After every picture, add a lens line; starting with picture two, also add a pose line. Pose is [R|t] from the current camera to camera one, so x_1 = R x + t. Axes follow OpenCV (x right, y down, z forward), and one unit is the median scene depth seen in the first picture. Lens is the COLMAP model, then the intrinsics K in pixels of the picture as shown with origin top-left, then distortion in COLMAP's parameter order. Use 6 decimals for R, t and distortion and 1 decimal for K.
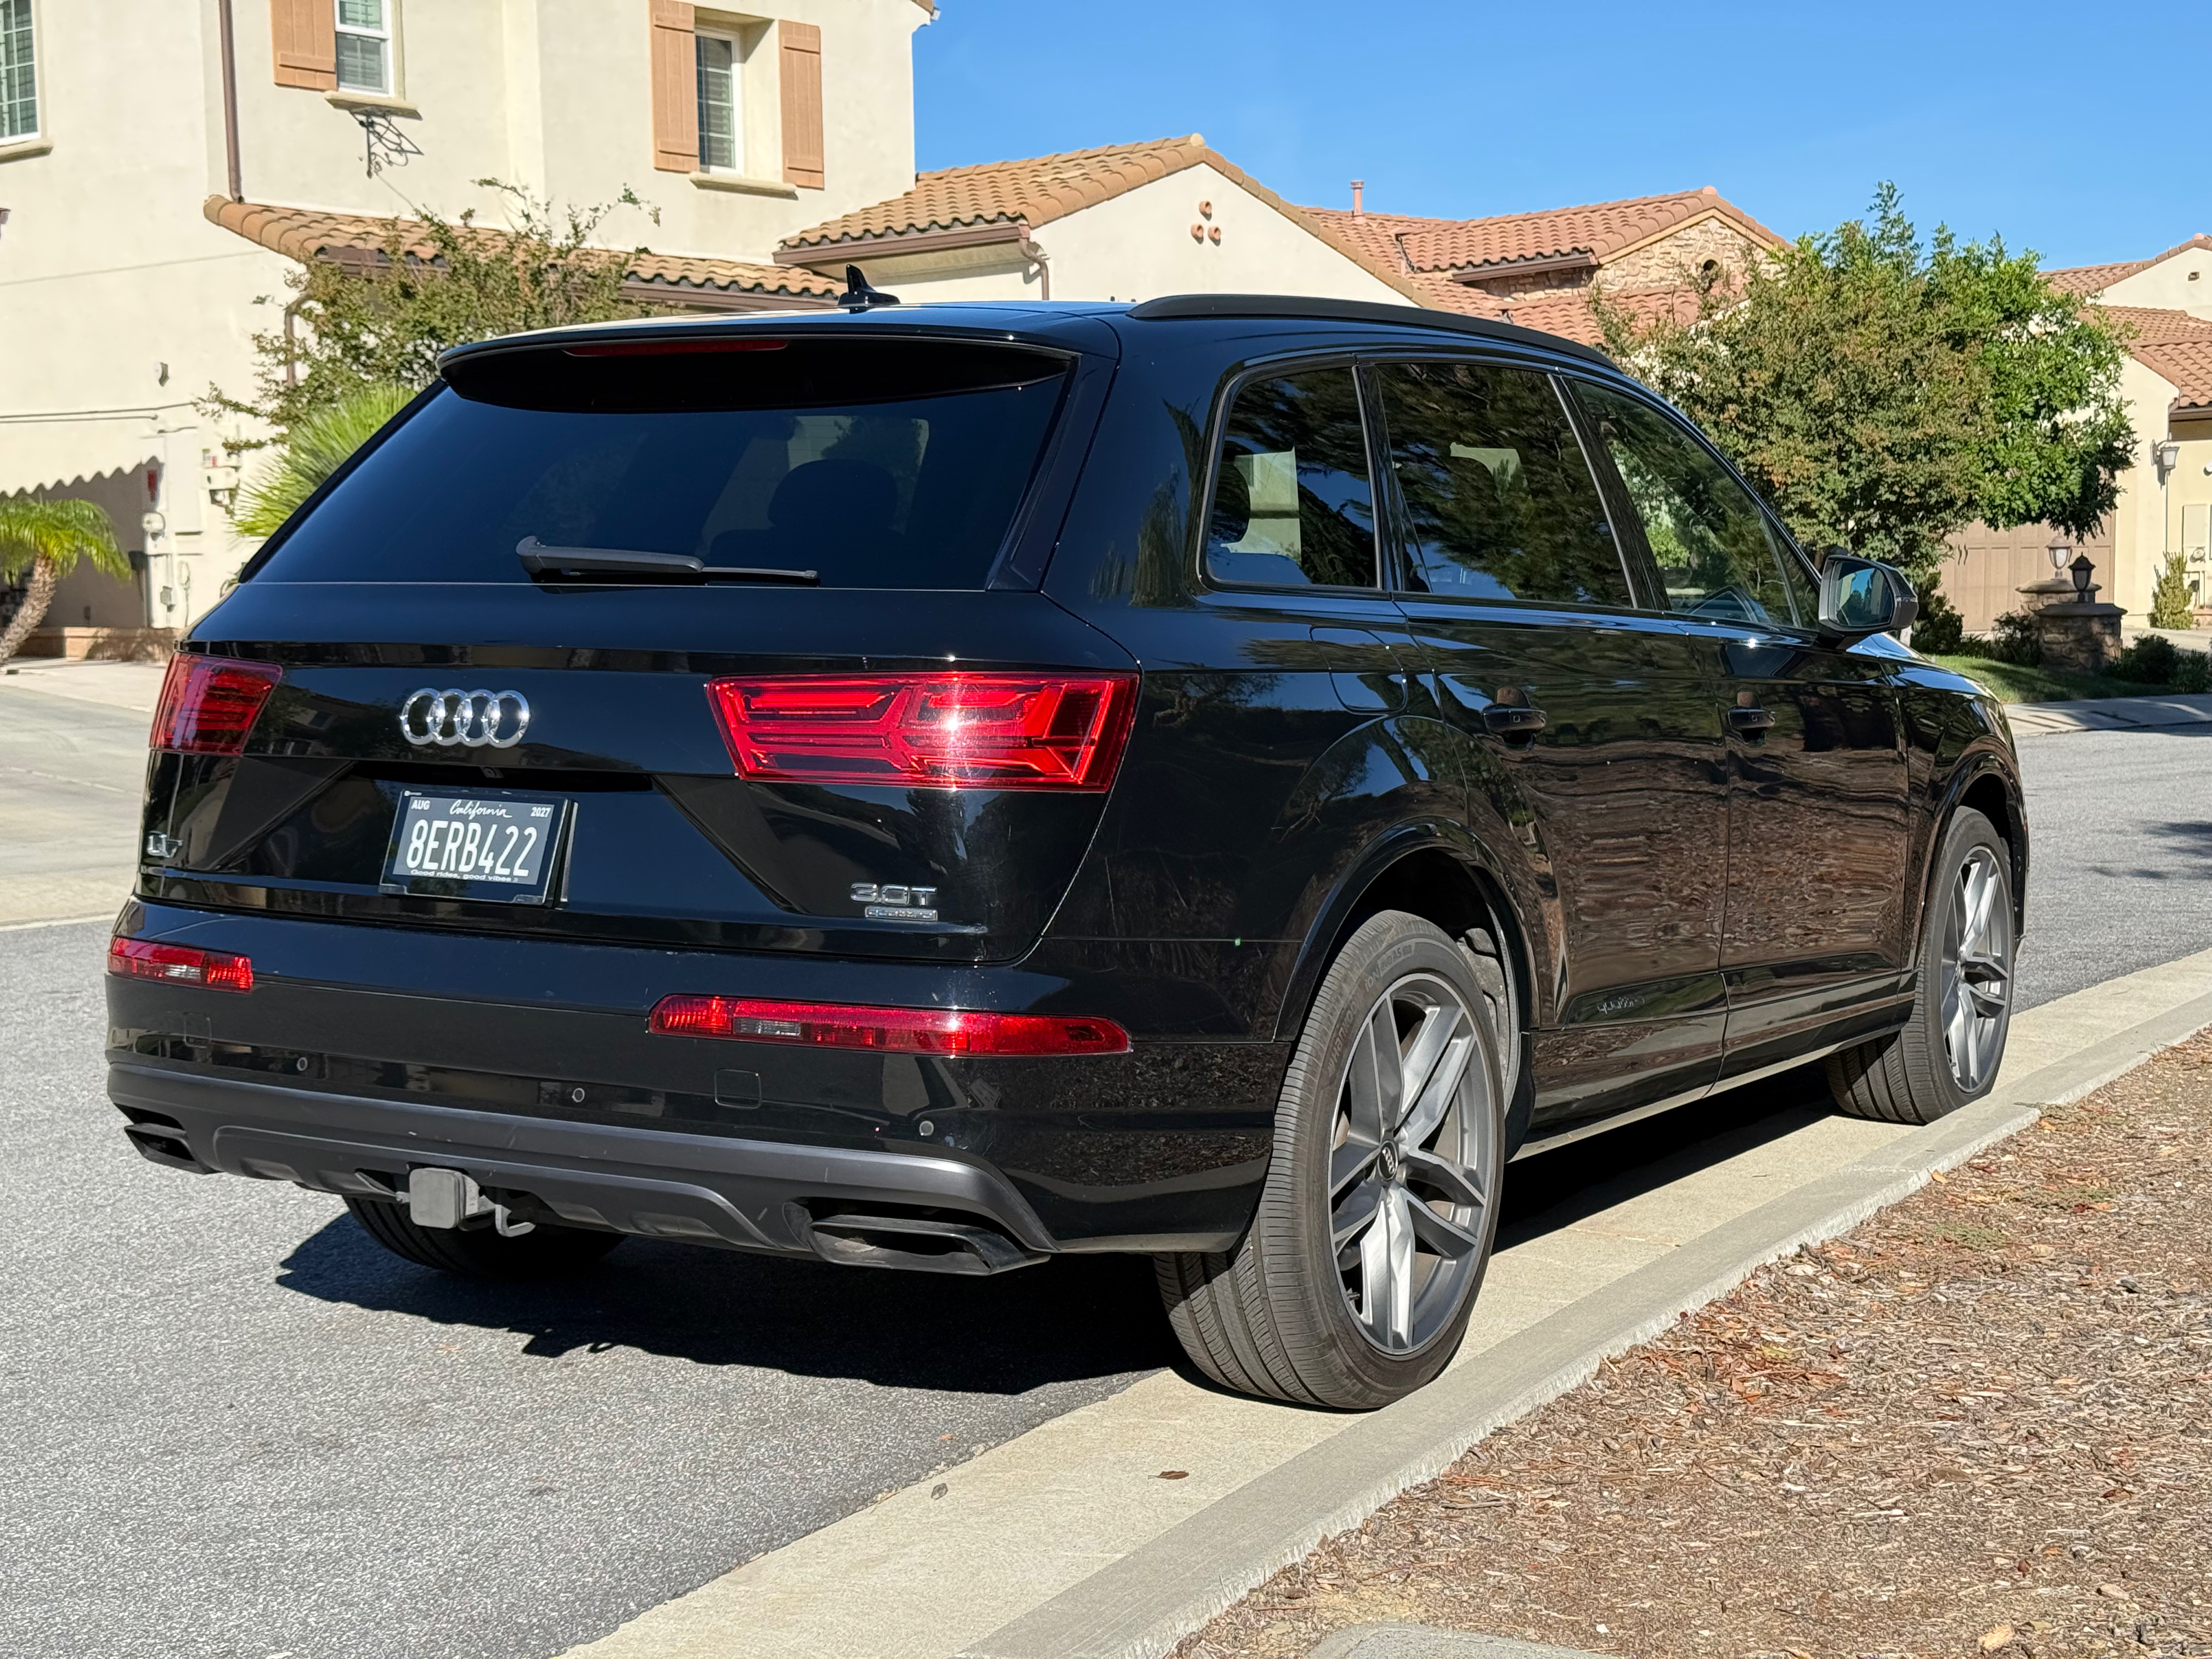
lens RADIAL K [[3099.5, 0, 1106.0], [0, 3099.5, 829.5], [0, 0, 1]] dist [0.215228, -0.410154]
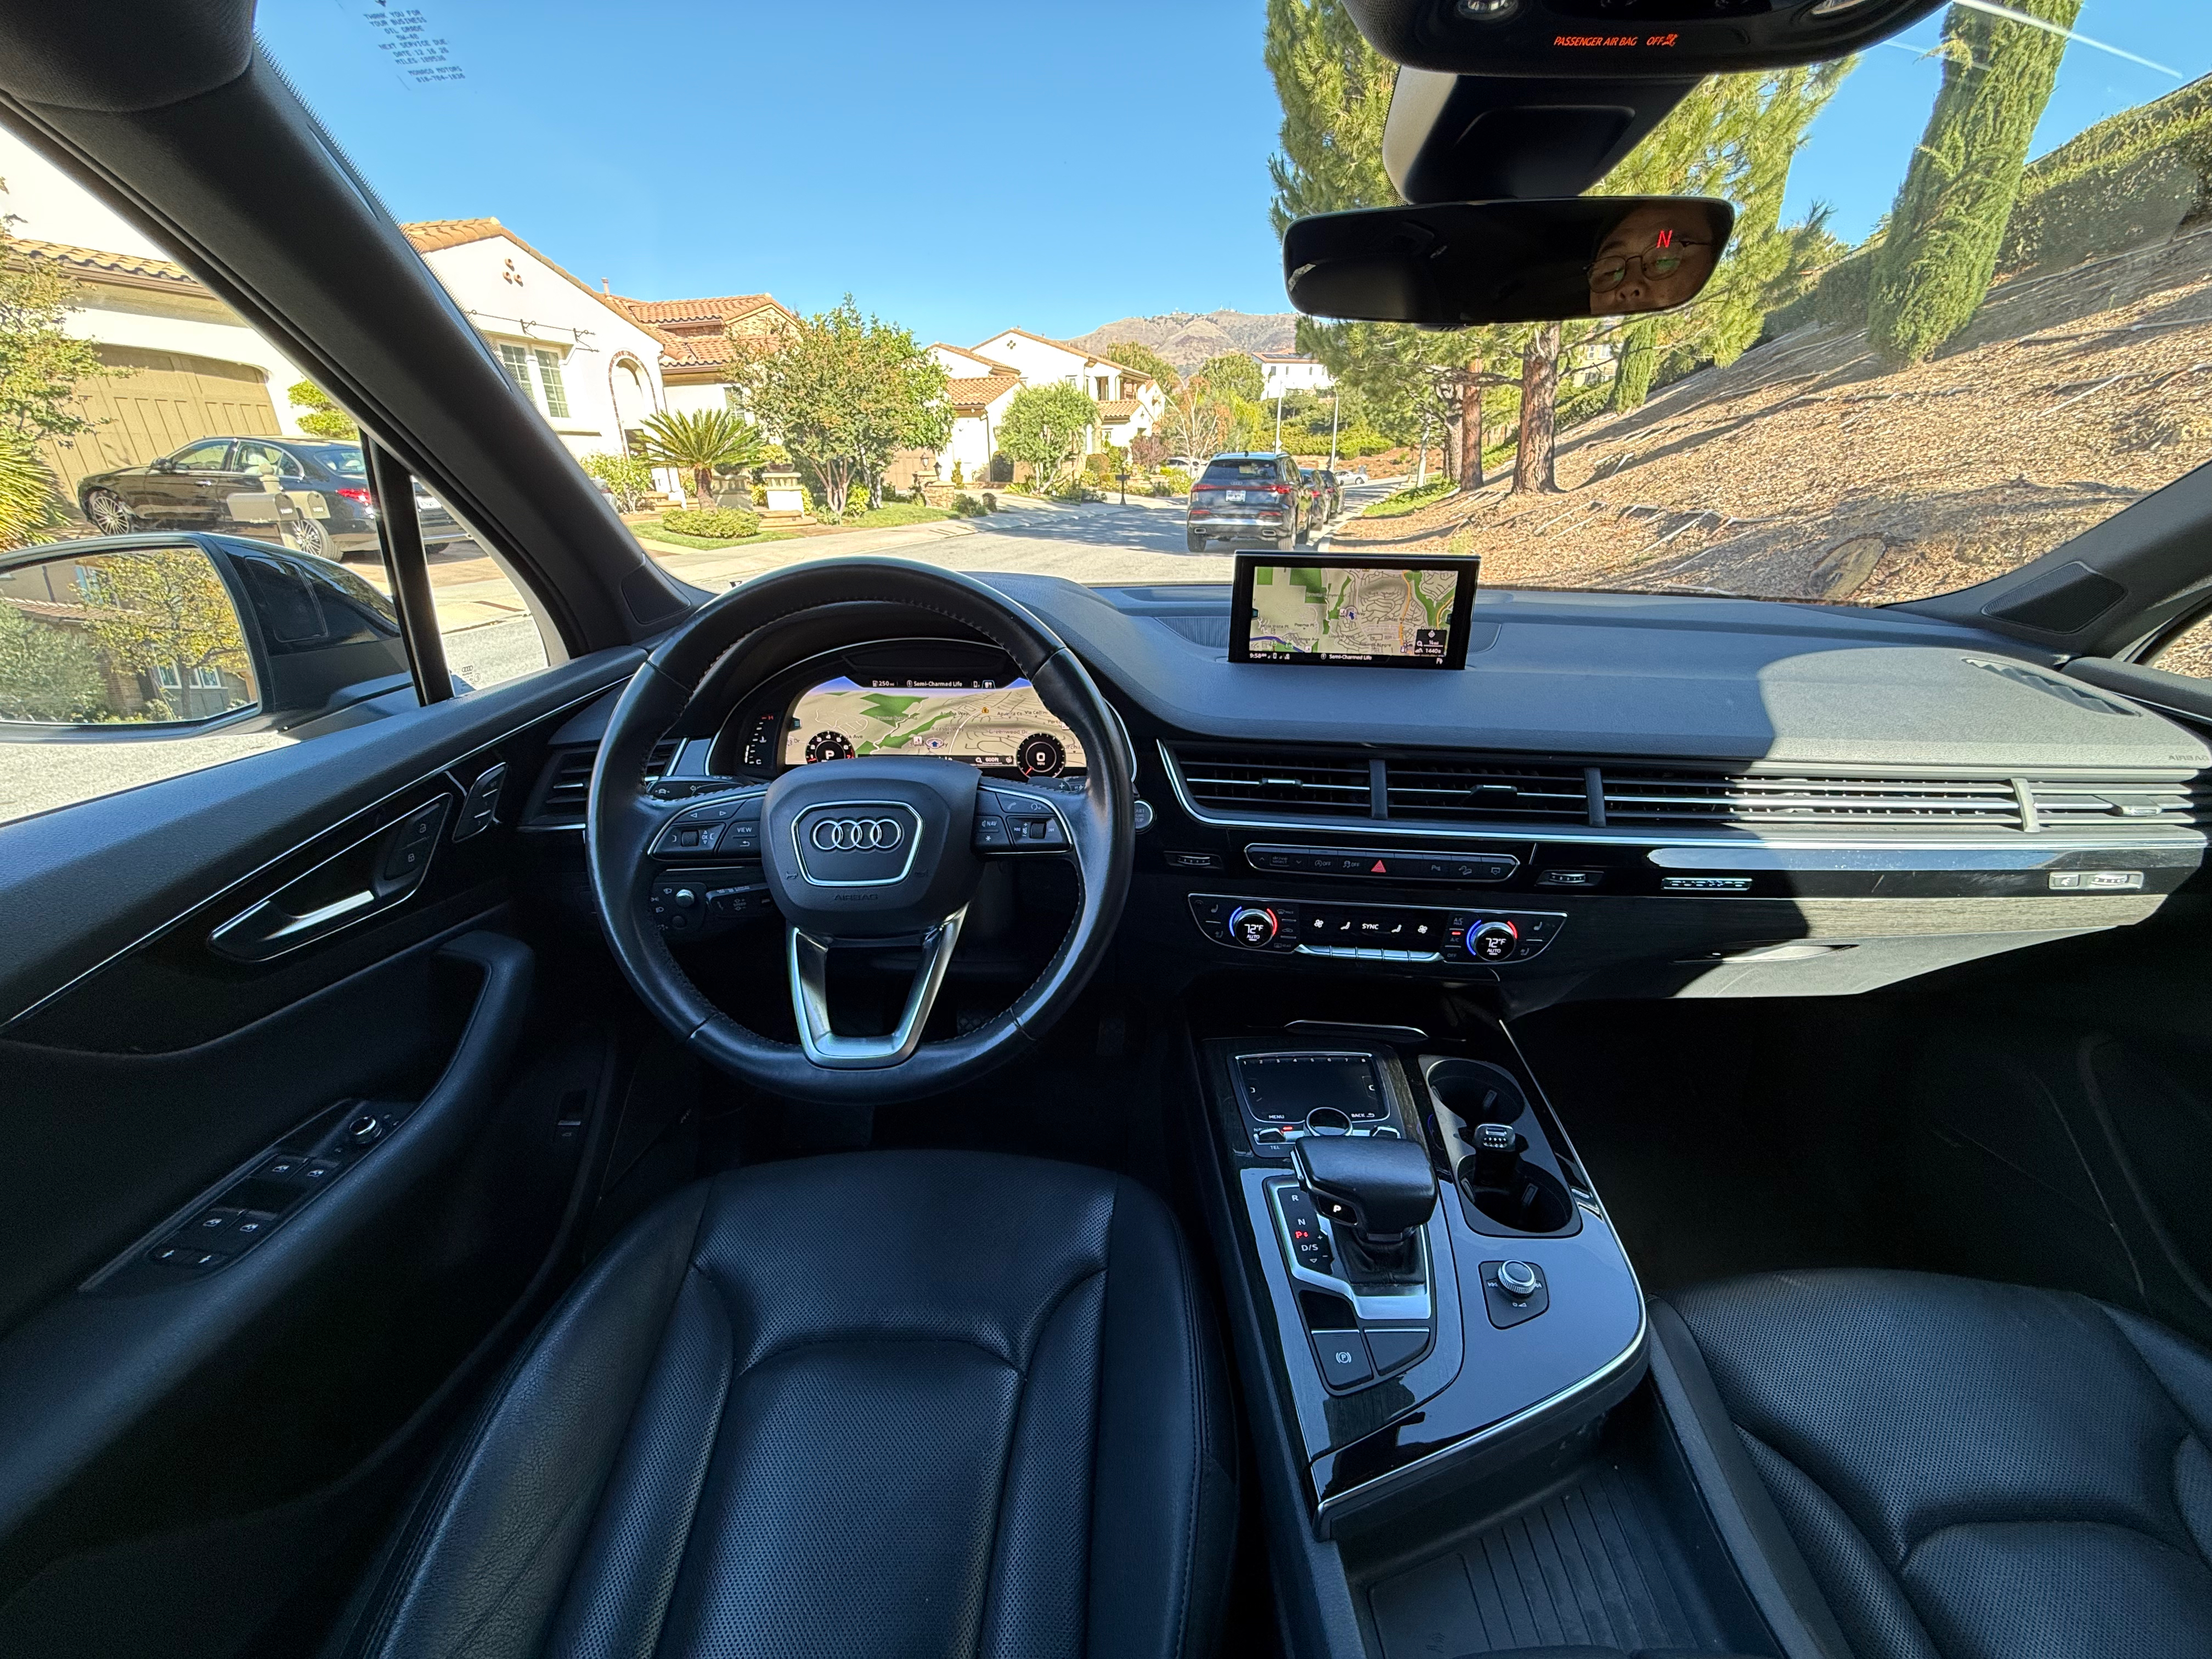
lens RADIAL K [[888.2, 0, 1103.2], [0, 888.2, 842.0], [0, 0, 1]] dist [-0.000680, 0.000064]
pose [[0.866915, -0.190761, 0.460509, 0.168862], [0.036356, 0.945608, 0.323269, -0.142865], [-0.497128, -0.263505, 0.826698, 1.562352]]
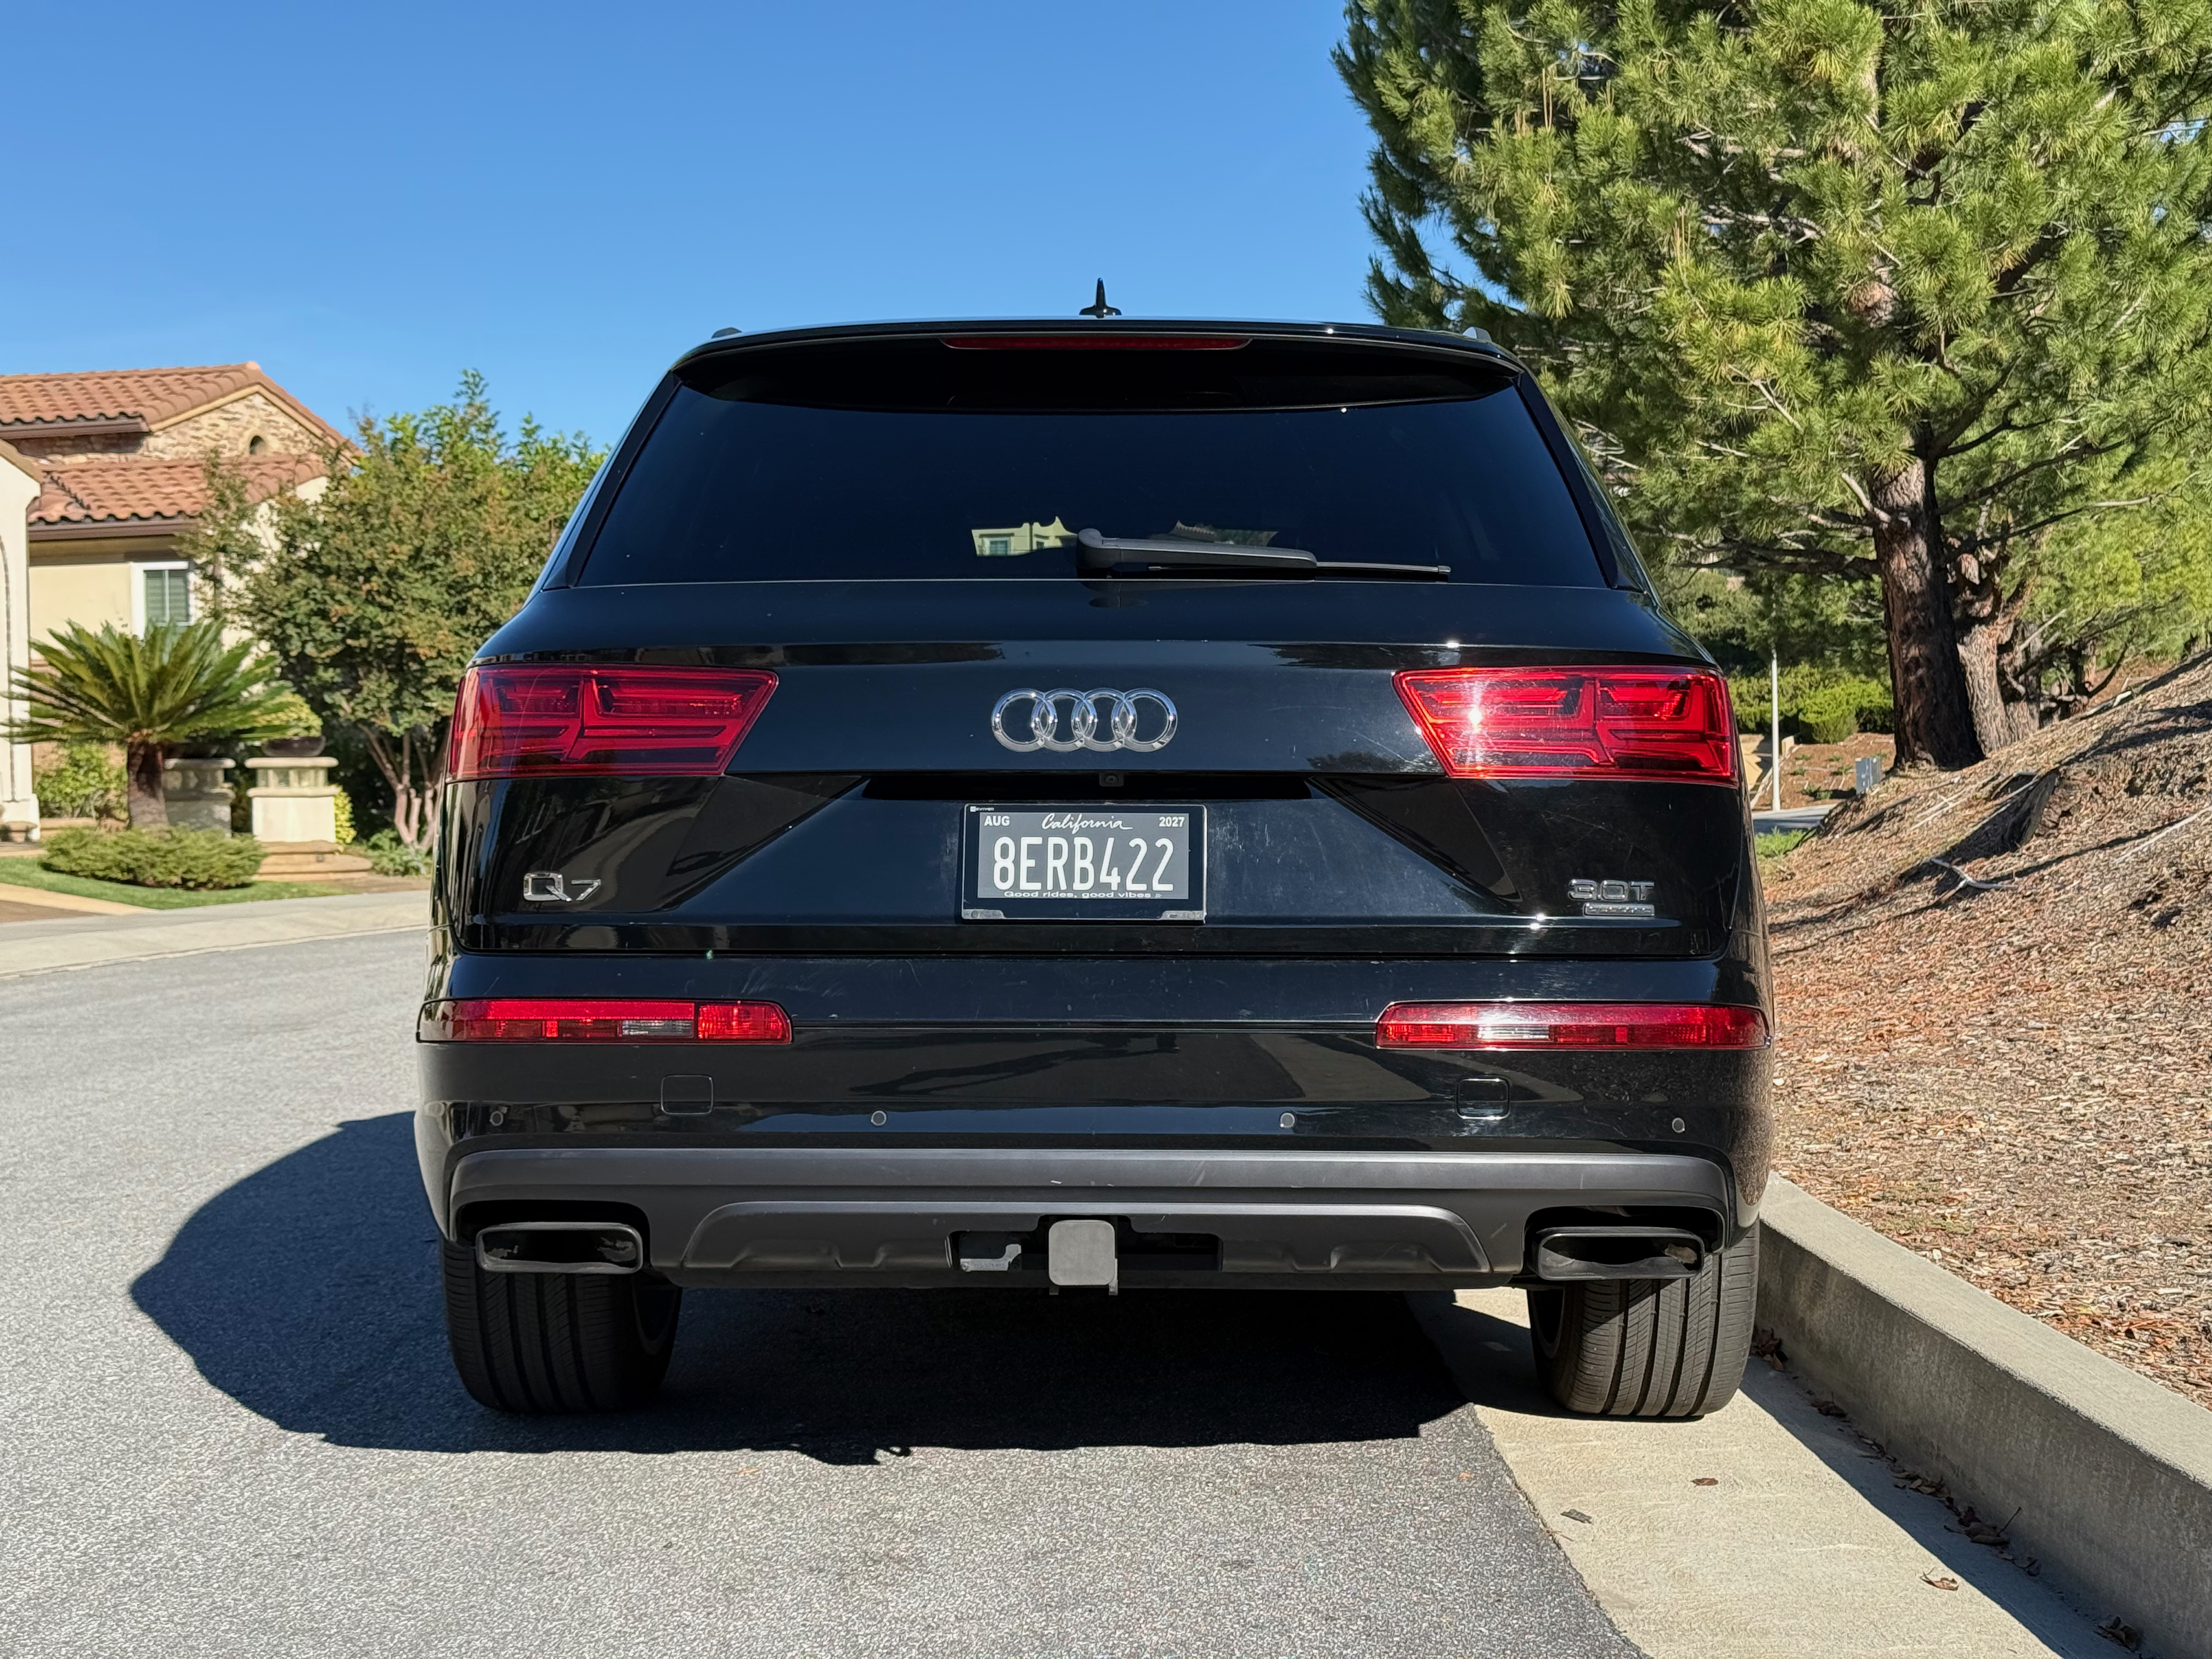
lens RADIAL K [[3099.5, 0, 1106.0], [0, 3099.5, 829.5], [0, 0, 1]] dist [0.215228, -0.410154]
pose [[0.865549, -0.010324, 0.500717, -0.559345], [0.042390, 0.997710, -0.052704, 0.037603], [-0.499026, 0.066844, 0.864005, 0.187920]]
